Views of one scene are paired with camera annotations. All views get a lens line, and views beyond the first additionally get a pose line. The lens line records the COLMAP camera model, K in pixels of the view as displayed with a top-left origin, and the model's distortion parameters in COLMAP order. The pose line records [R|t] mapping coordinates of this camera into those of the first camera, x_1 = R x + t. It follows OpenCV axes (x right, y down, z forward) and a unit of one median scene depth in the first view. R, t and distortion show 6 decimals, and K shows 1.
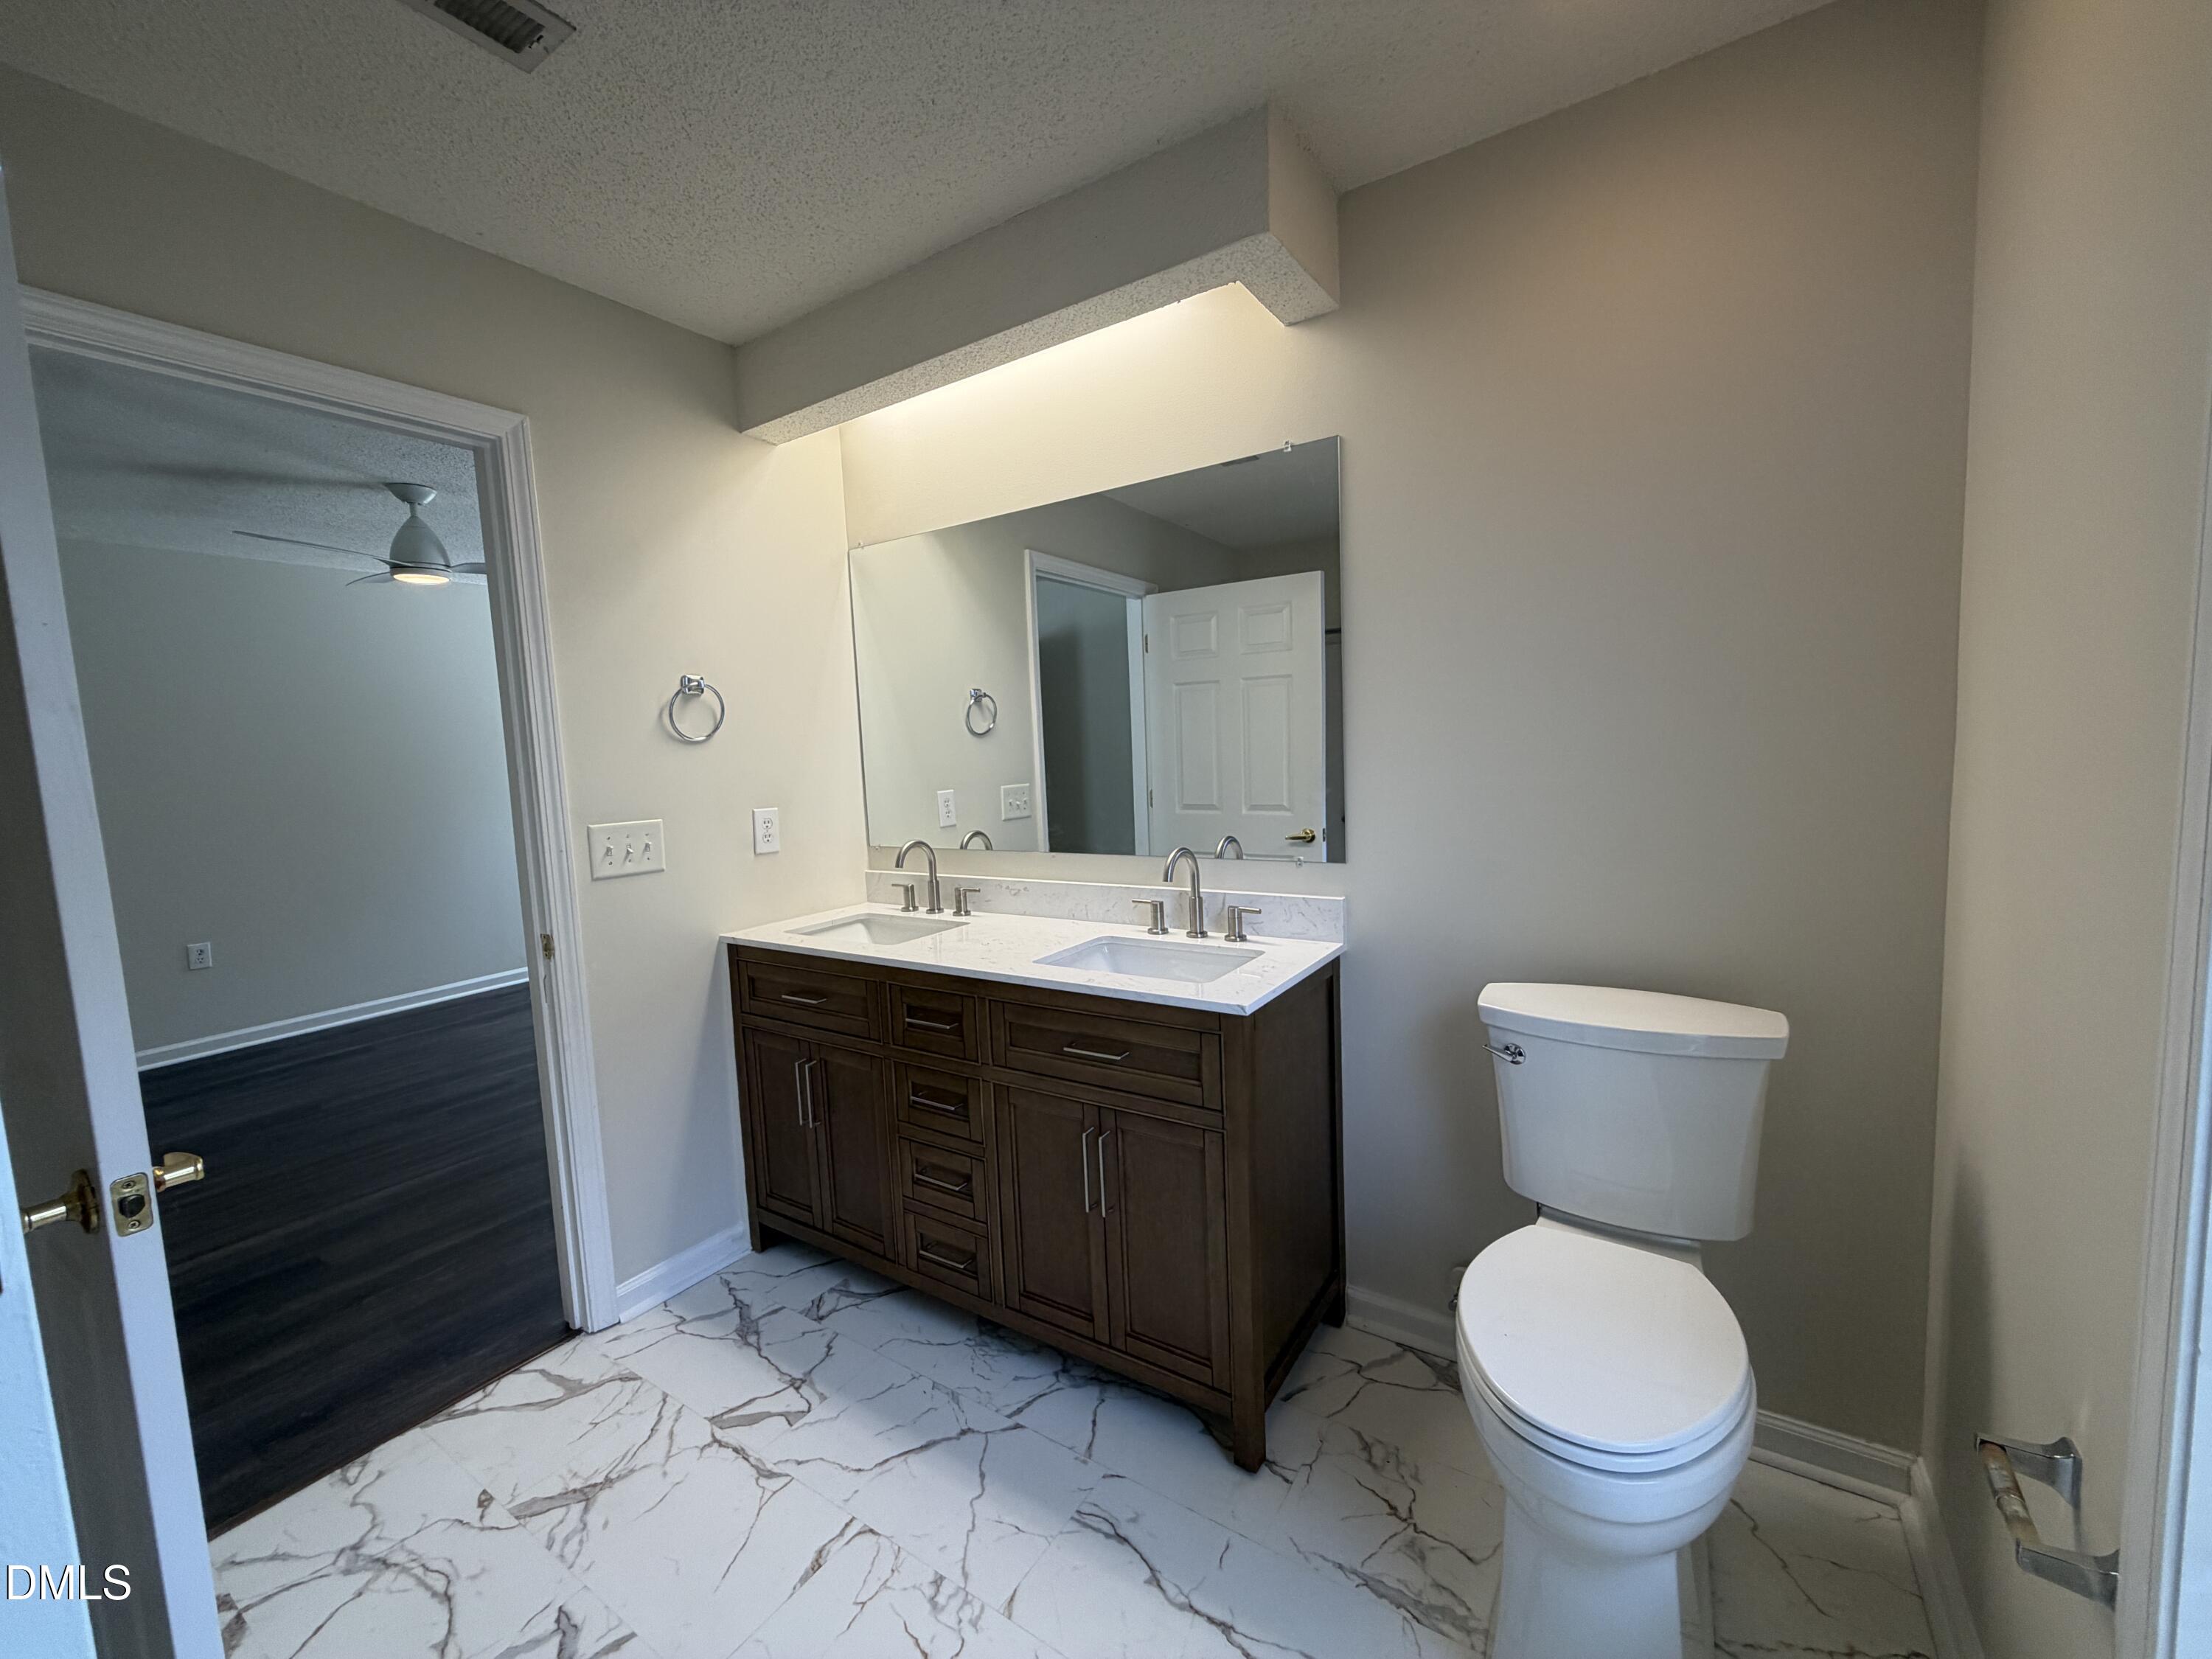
lens RADIAL K [[883.8, 0, 1106.1], [0, 883.8, 839.1], [0, 0, 1]] dist [0.000065, -0.000089]
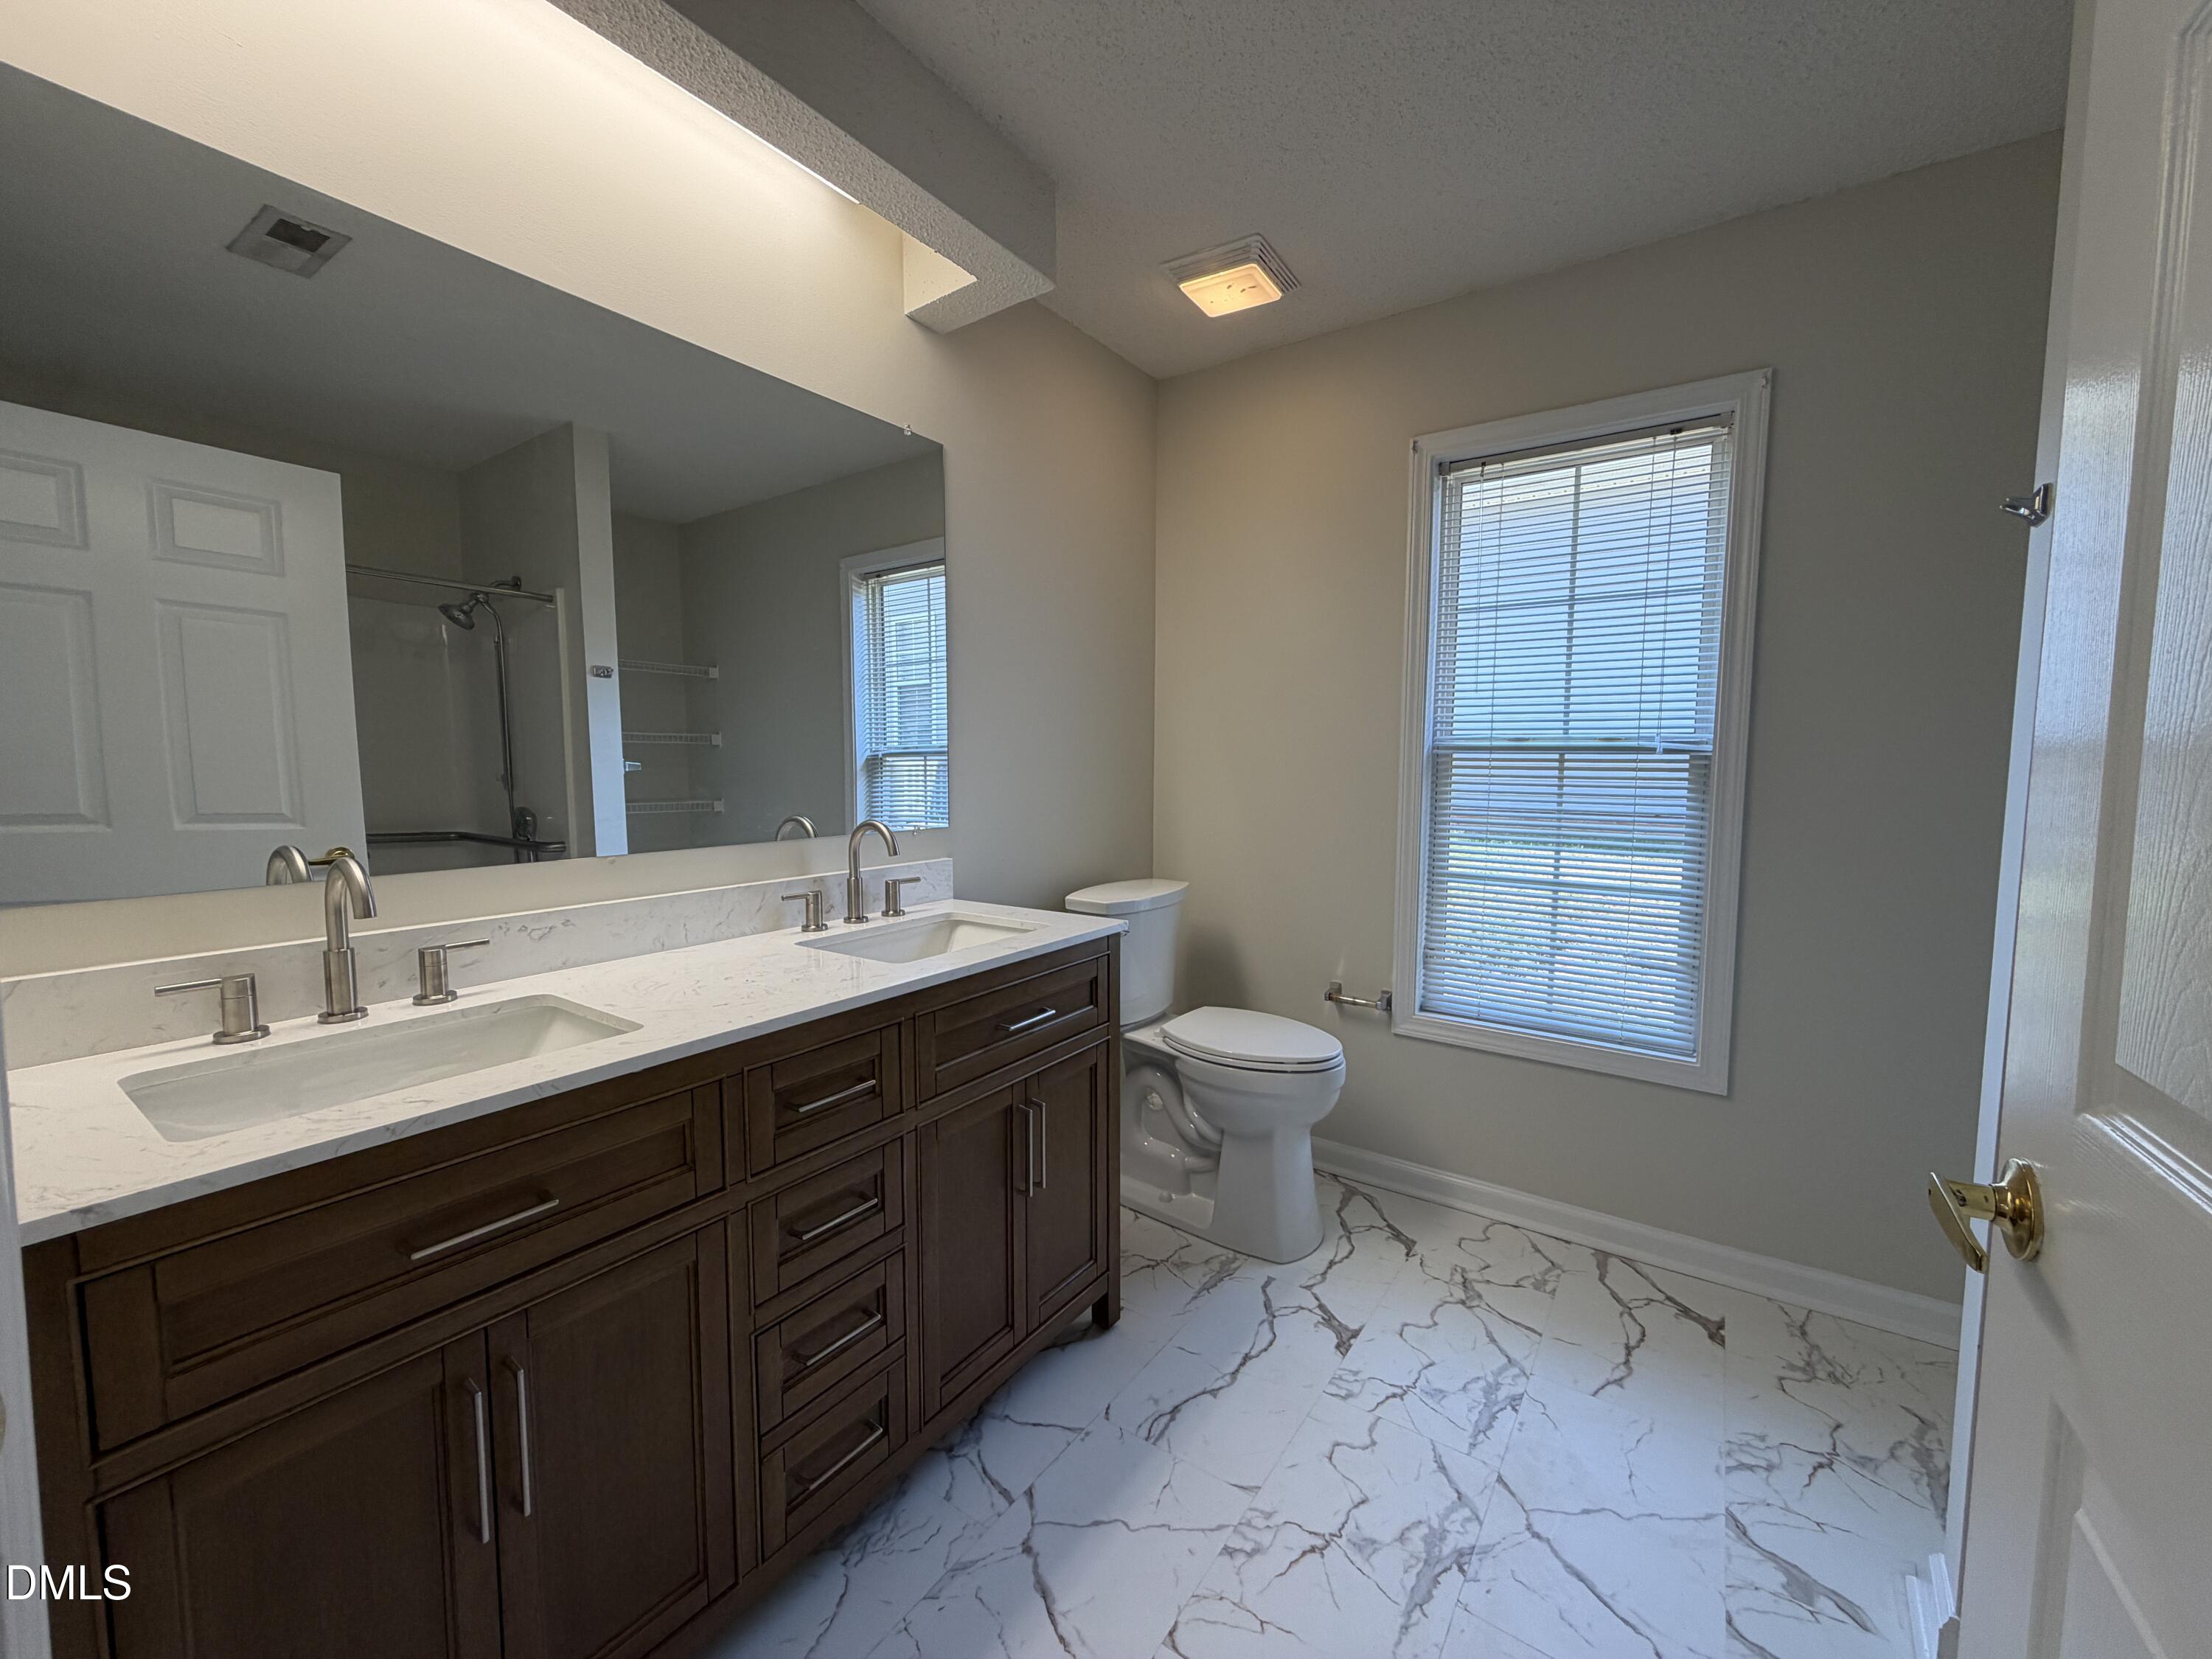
lens RADIAL K [[883.8, 0, 1096.4], [0, 883.8, 829.0], [0, 0, 1]] dist [0.000065, -0.000089]
pose [[0.027220, -0.037058, 0.998942, -0.898821], [0.089542, 0.995386, 0.034486, 0.009047], [-0.995611, 0.088508, 0.030413, 0.835026]]
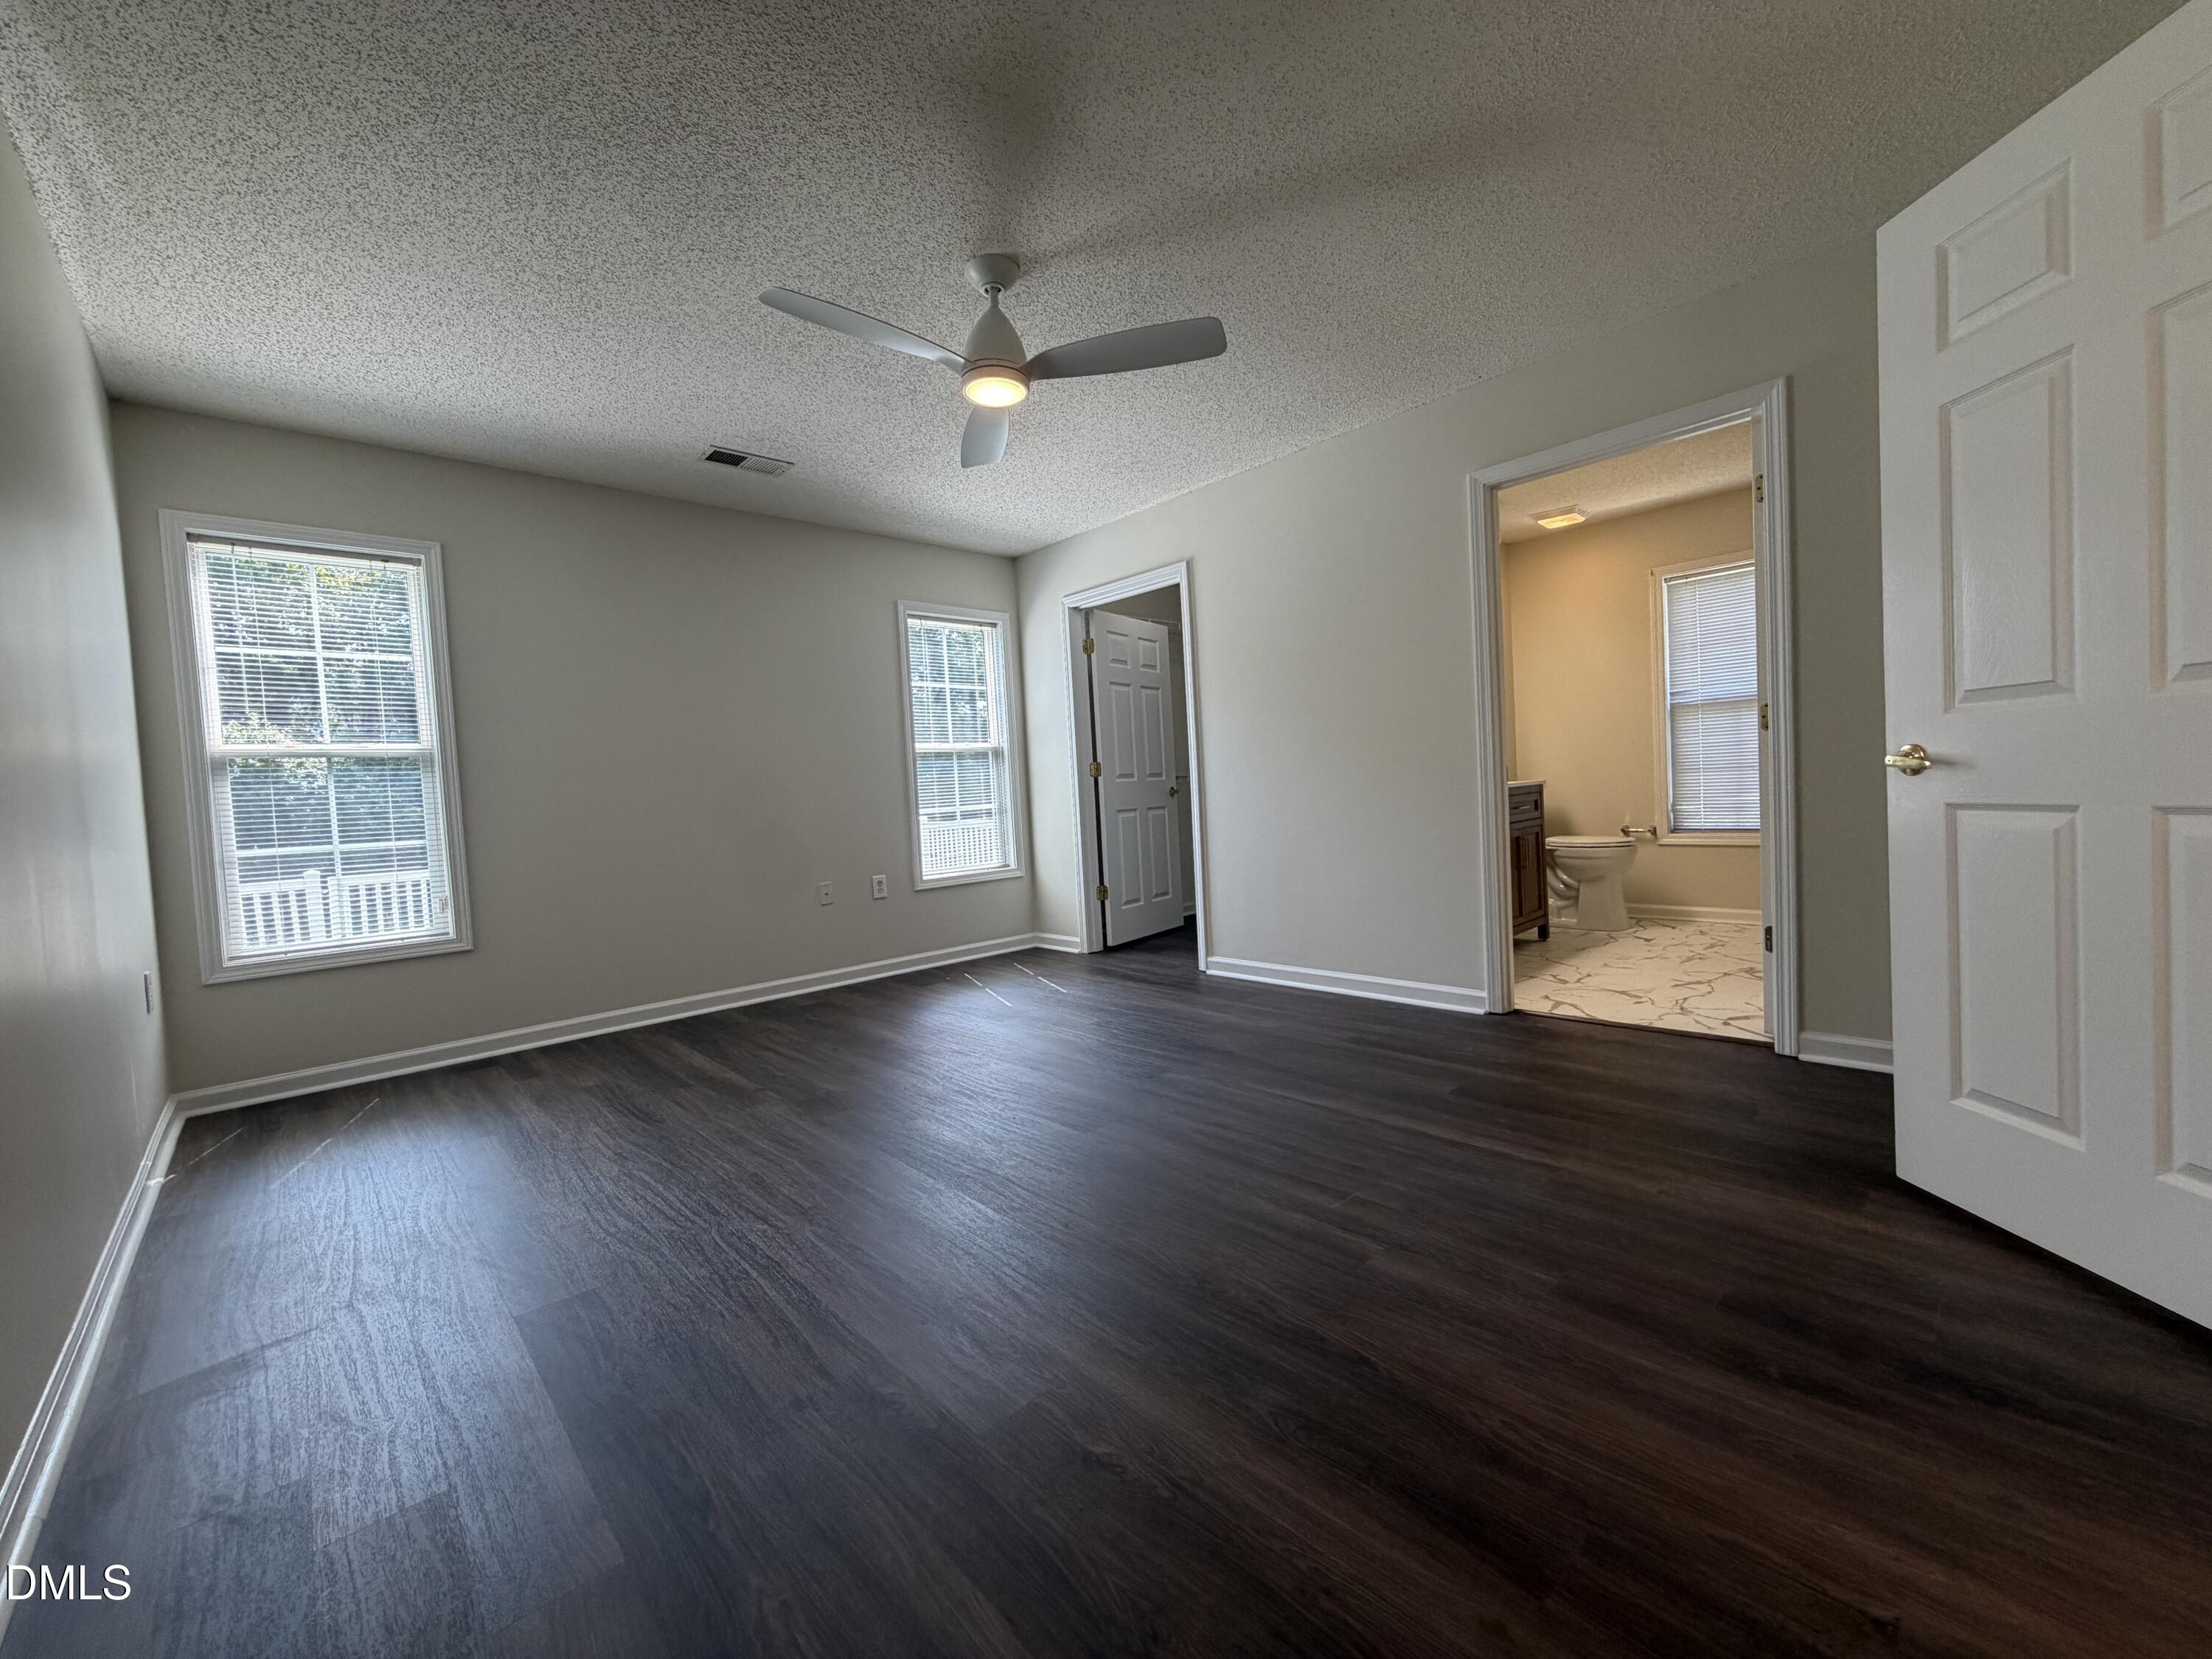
lens RADIAL K [[883.8, 0, 1102.7], [0, 883.8, 835.9], [0, 0, 1]] dist [0.000065, -0.000089]
pose [[0.229690, -0.022577, 0.973002, -2.816904], [0.144621, 0.989424, -0.011181, 0.161206], [-0.962459, 0.143284, 0.230526, 1.544534]]
